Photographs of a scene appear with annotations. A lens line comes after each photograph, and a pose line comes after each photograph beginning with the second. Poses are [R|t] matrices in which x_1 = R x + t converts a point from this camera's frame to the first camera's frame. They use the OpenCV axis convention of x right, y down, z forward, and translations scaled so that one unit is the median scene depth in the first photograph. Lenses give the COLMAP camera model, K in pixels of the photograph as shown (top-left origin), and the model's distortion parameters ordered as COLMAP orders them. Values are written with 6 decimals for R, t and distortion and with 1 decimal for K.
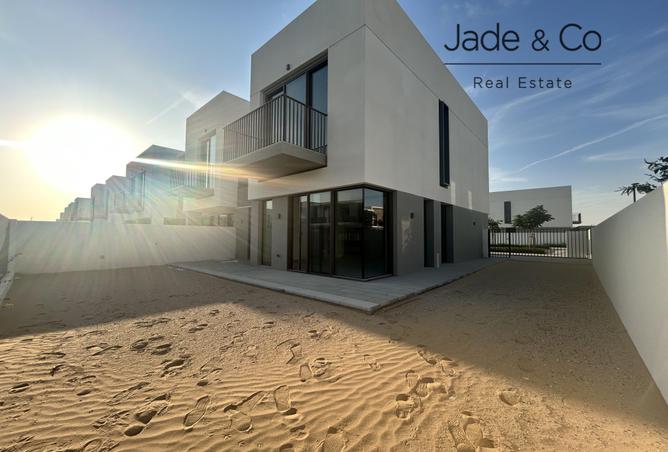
lens RADIAL K [[272.7, 0, 302.8], [0, 272.7, 227.8], [0, 0, 1]] dist [0.001705, 0.000160]
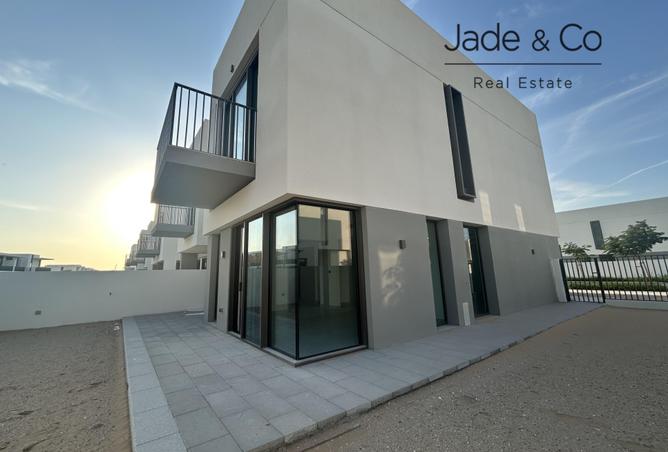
lens RADIAL K [[274.8, 0, 313.5], [0, 274.8, 225.5], [0, 0, 1]] dist [0.000368, -0.000003]
pose [[0.984622, -0.067820, -0.160999, 0.251296], [0.043505, 0.987727, -0.150009, -0.001053], [0.169197, 0.140698, 0.975488, 0.280750]]
